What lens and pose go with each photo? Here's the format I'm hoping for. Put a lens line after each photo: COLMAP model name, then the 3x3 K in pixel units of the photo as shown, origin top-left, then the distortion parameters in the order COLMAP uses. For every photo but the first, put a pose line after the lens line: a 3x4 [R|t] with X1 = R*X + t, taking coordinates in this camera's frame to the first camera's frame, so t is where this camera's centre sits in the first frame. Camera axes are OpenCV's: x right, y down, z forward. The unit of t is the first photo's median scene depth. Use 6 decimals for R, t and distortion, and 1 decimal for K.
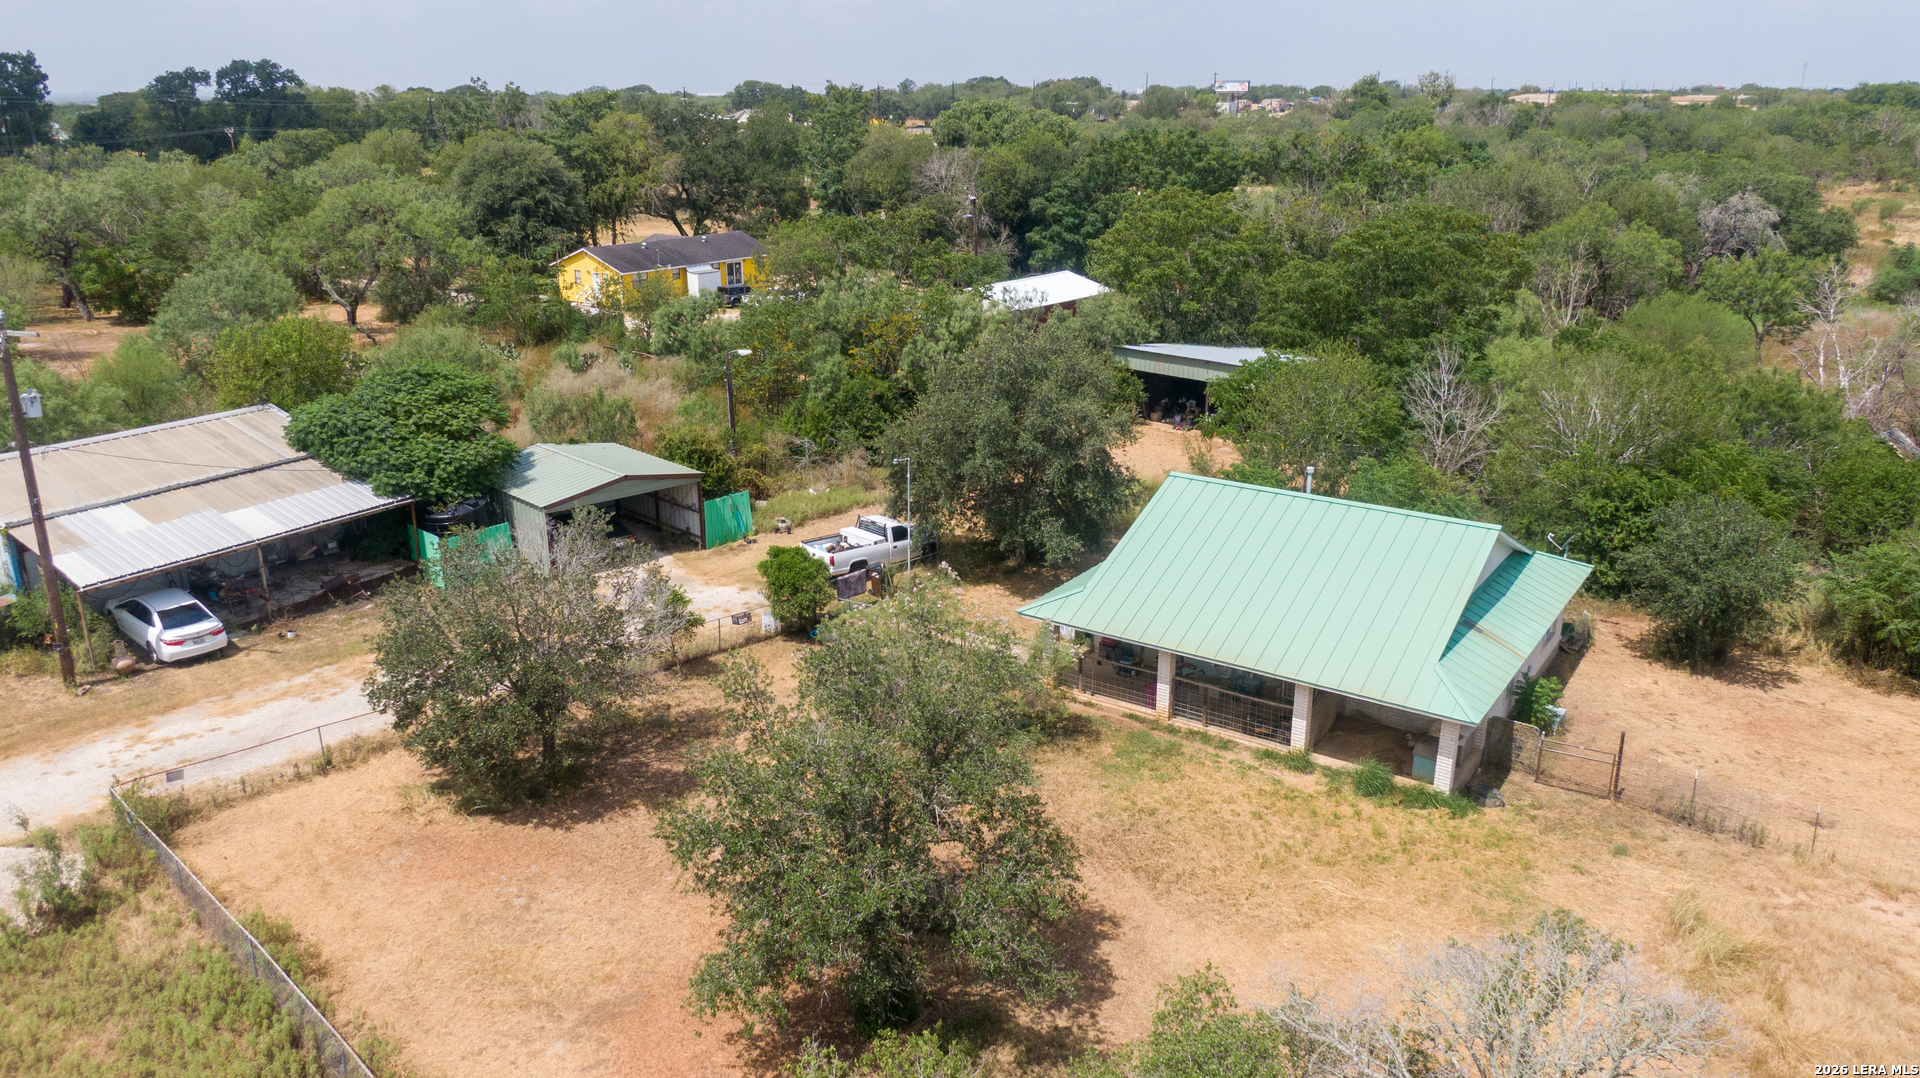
lens RADIAL K [[1337.7, 0, 960.0], [0, 1337.7, 539.0], [0, 0, 1]] dist [0.030990, -0.048729]
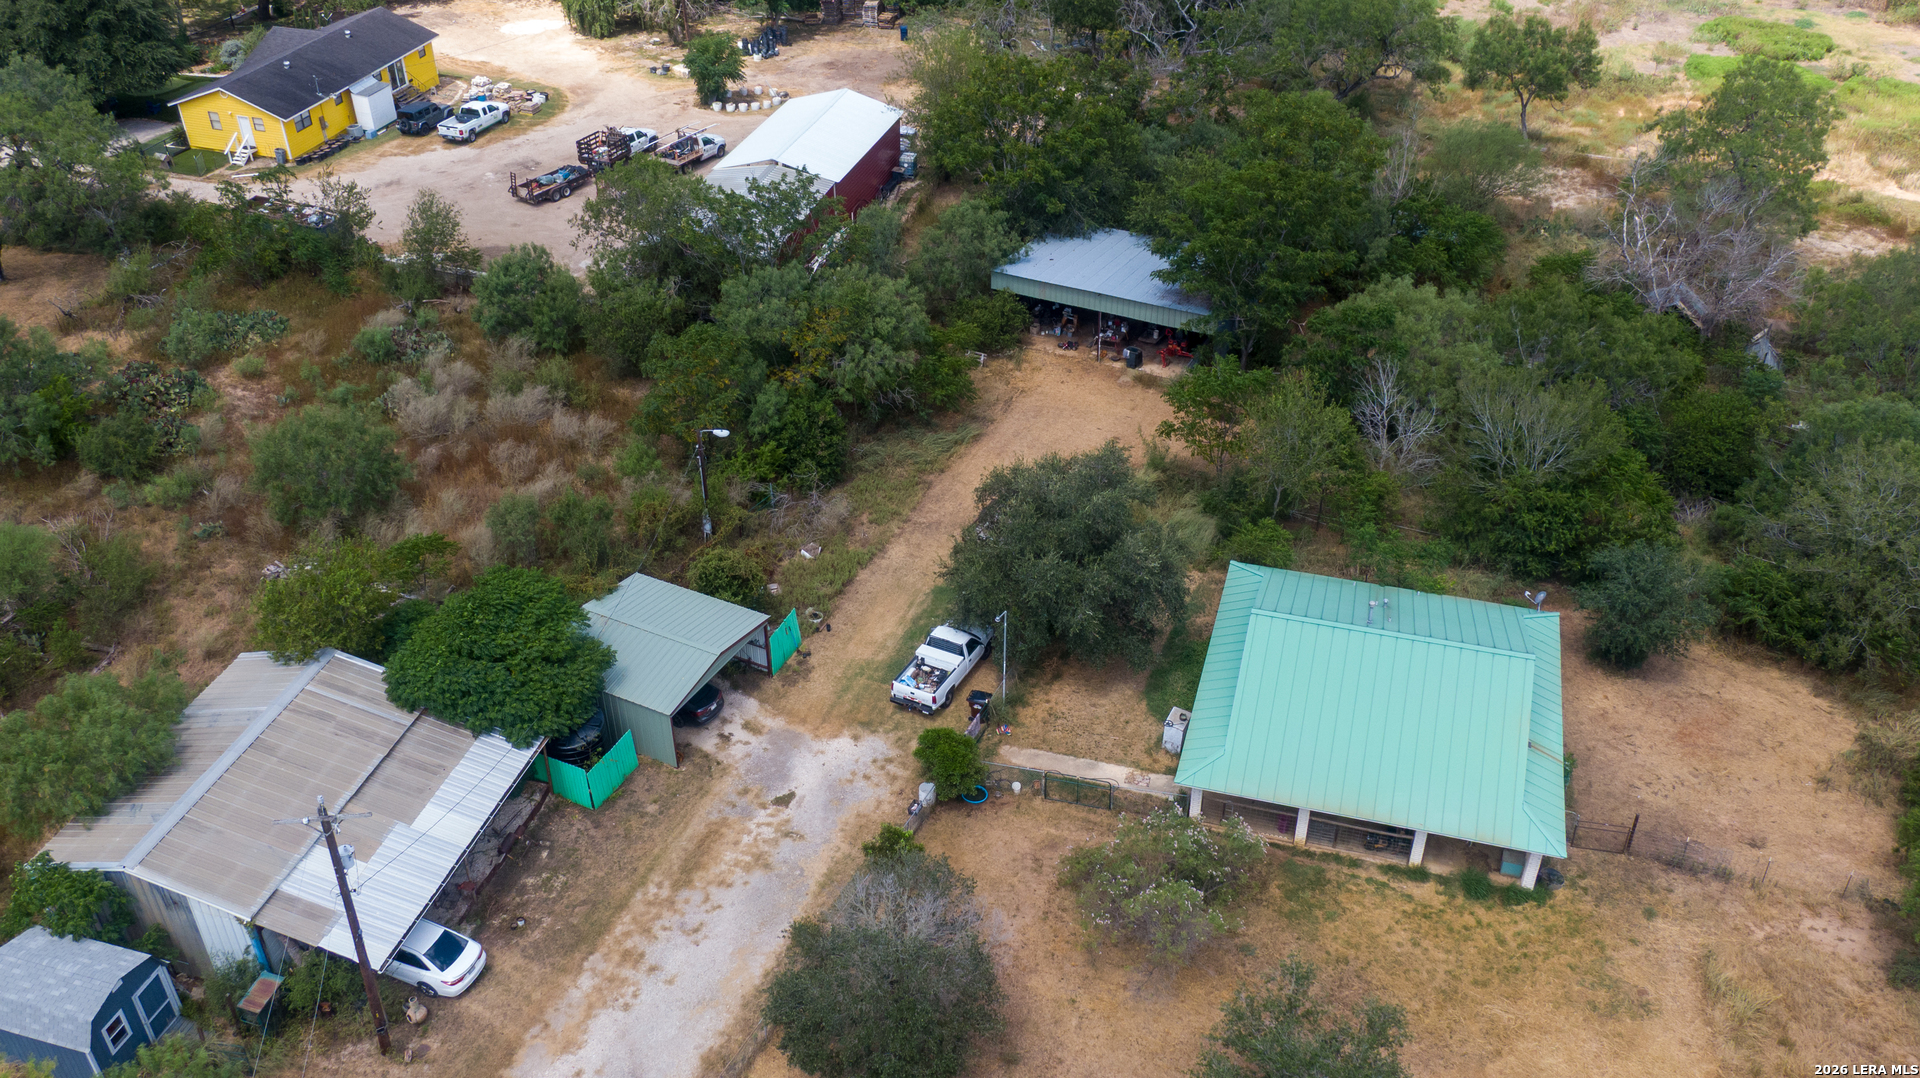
lens RADIAL K [[1586.0, 0, 960.0], [0, 1586.0, 539.0], [0, 0, 1]] dist [0.015945, -0.007992]
pose [[0.950992, -0.183110, 0.249169, -0.477735], [0.106810, 0.950735, 0.291022, -0.616429], [-0.290183, -0.250146, 0.923699, -0.214518]]
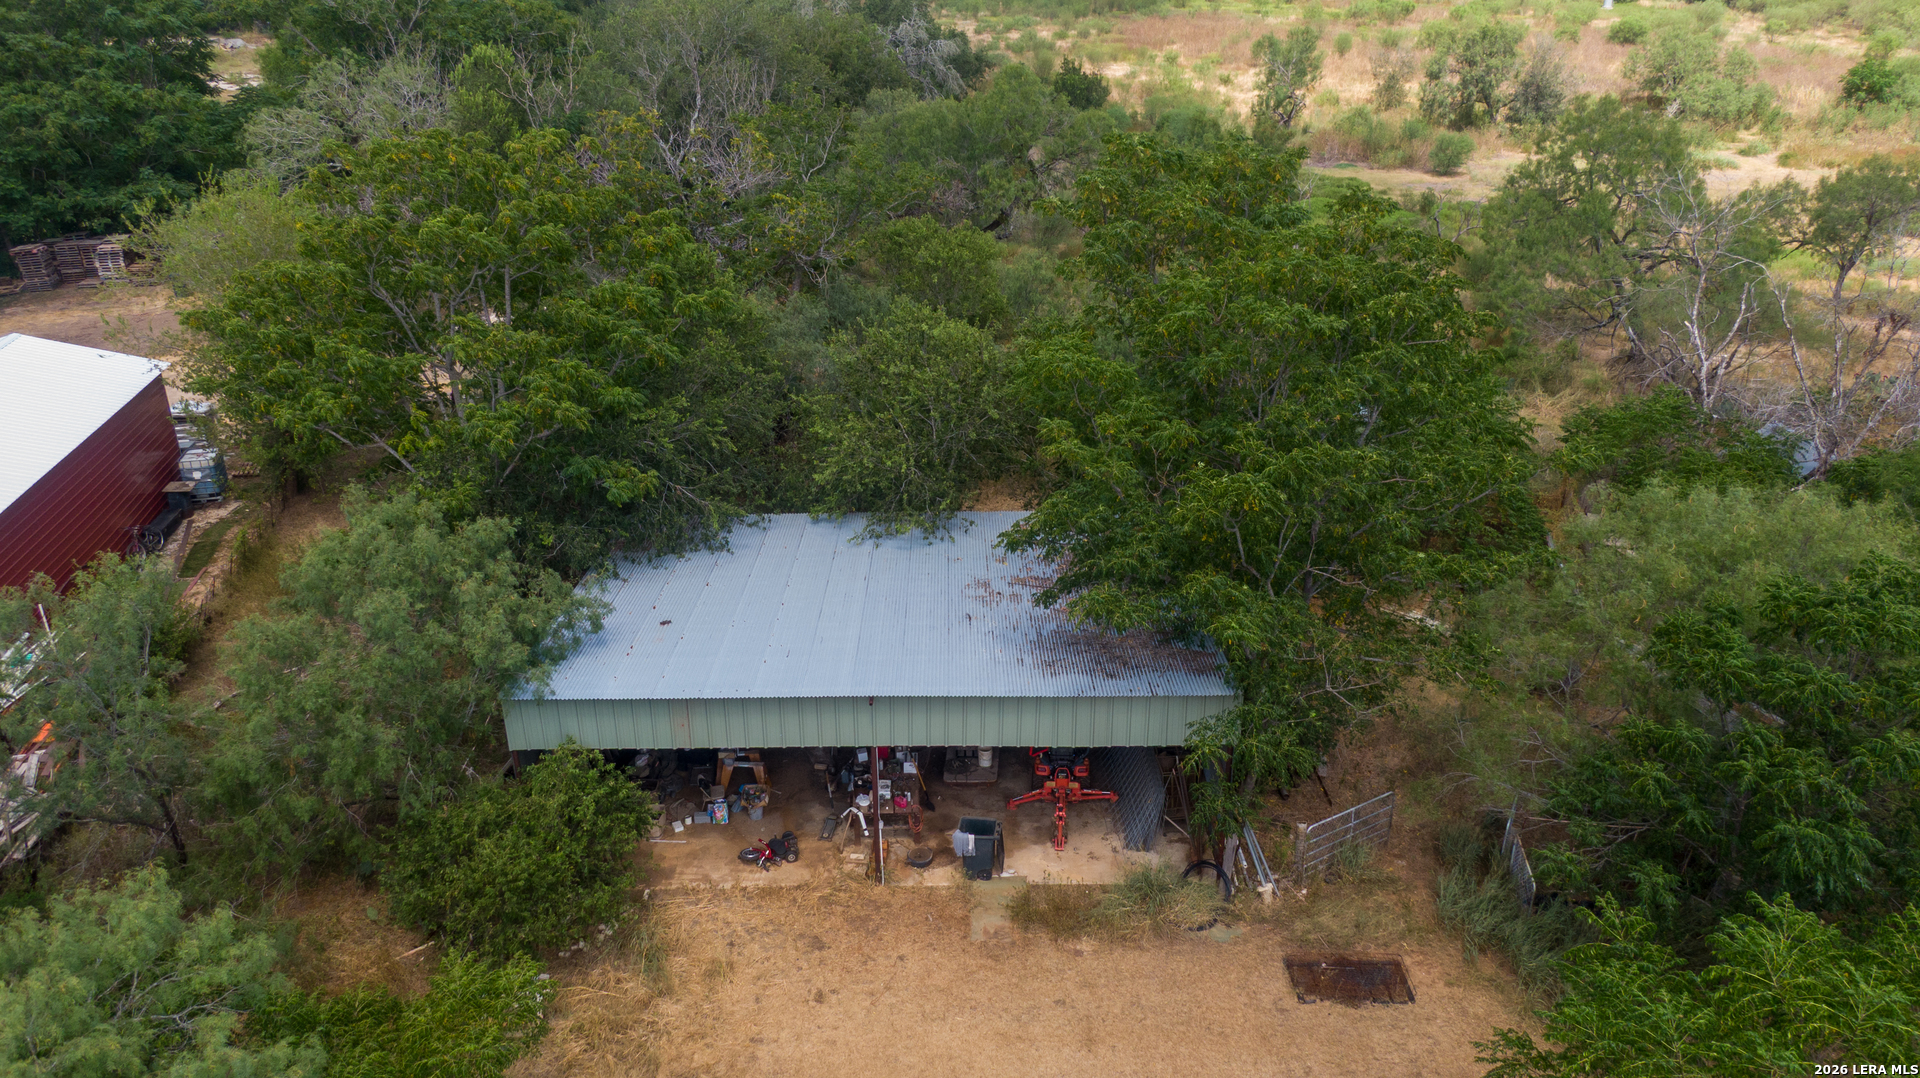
lens RADIAL K [[1337.7, 0, 960.0], [0, 1337.7, 539.0], [0, 0, 1]] dist [0.030990, -0.048729]
pose [[0.703765, -0.304599, 0.641822, 0.003195], [0.231952, 0.952431, 0.197670, -0.450220], [-0.671501, 0.009759, 0.740940, 1.459361]]
